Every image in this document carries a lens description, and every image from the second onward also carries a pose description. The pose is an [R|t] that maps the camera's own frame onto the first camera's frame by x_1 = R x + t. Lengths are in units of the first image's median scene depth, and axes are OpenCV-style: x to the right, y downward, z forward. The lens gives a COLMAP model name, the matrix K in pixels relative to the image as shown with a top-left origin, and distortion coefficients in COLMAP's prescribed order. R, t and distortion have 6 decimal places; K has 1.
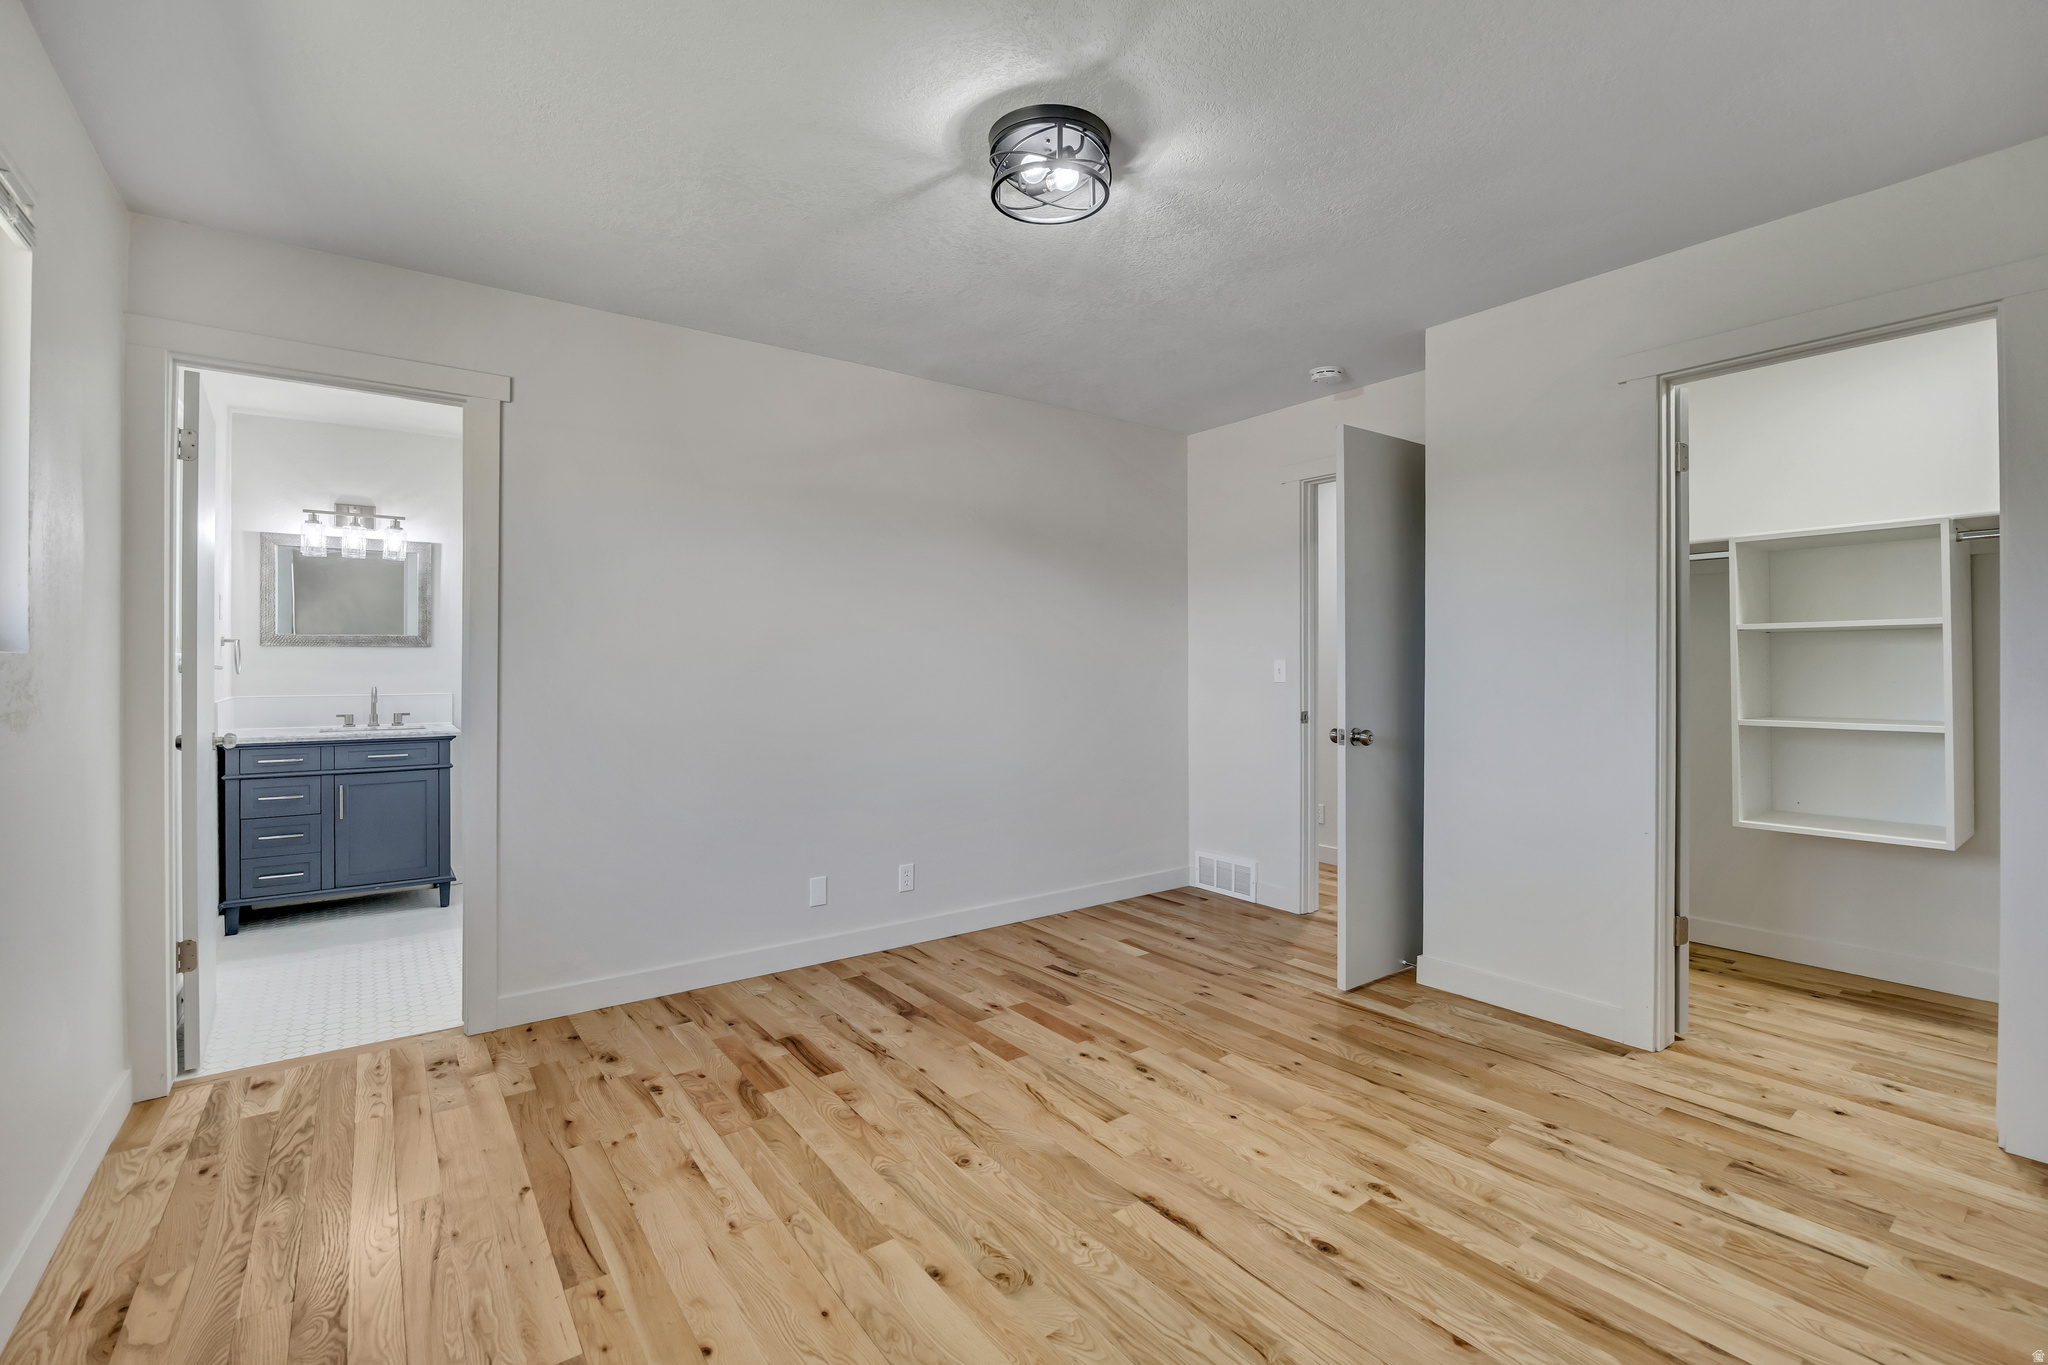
lens RADIAL K [[893.0, 0, 1023.4], [0, 893.0, 670.0], [0, 0, 1]] dist [-0.001281, -0.000216]
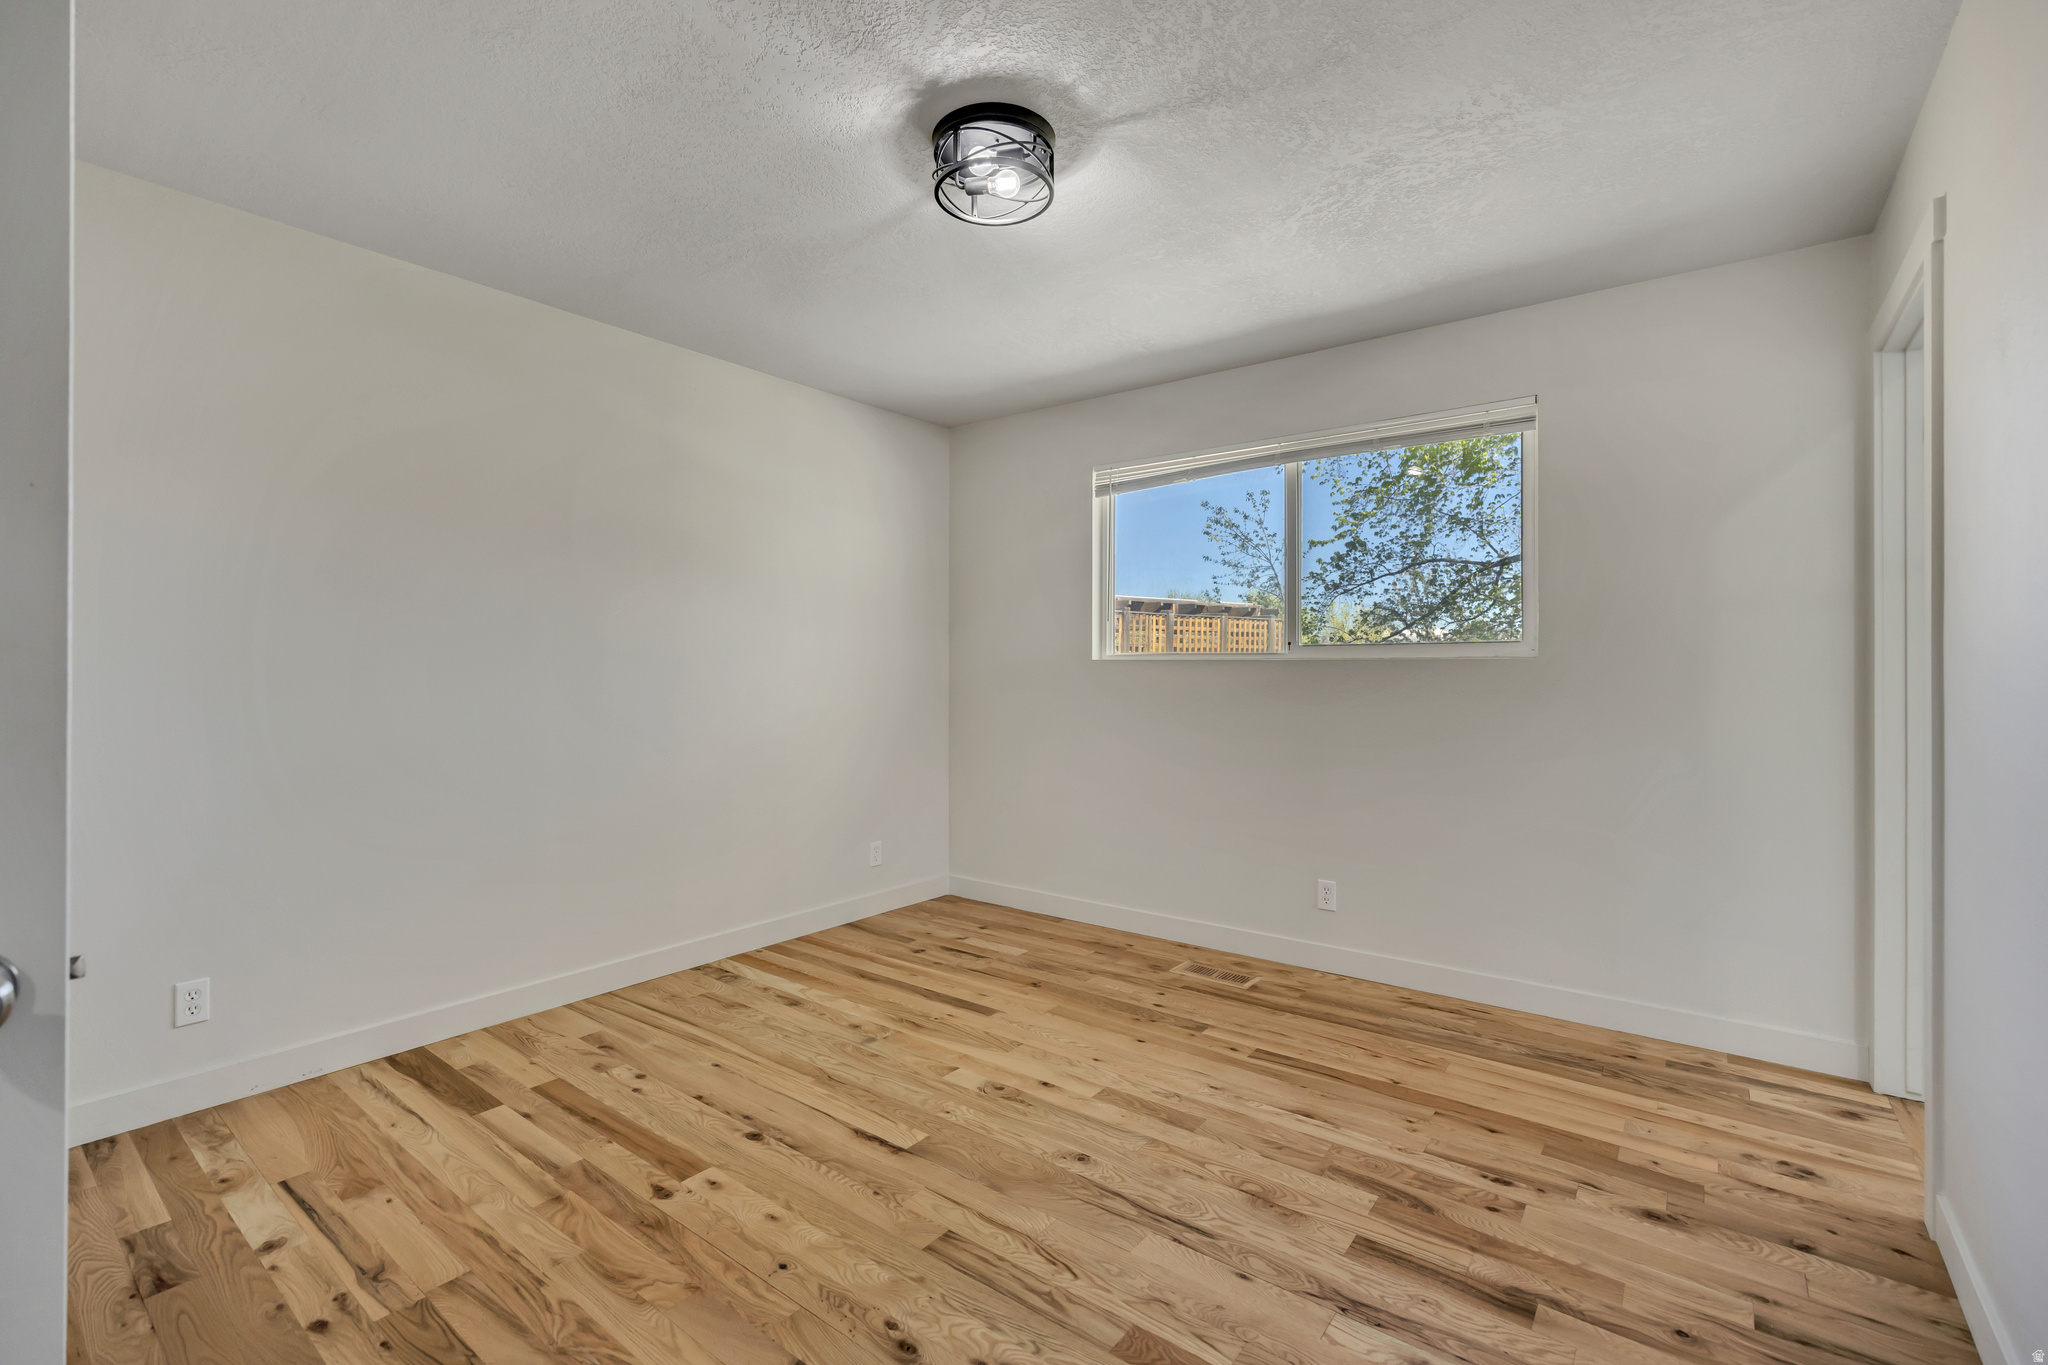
lens RADIAL K [[893.0, 0, 1025.7], [0, 893.0, 671.2], [0, 0, 1]] dist [-0.001281, -0.000216]
pose [[-0.961142, 0.002245, -0.276047, 0.265745], [0.000021, 0.999968, 0.008056, -0.004730], [0.276056, 0.007737, -0.961110, 1.912780]]
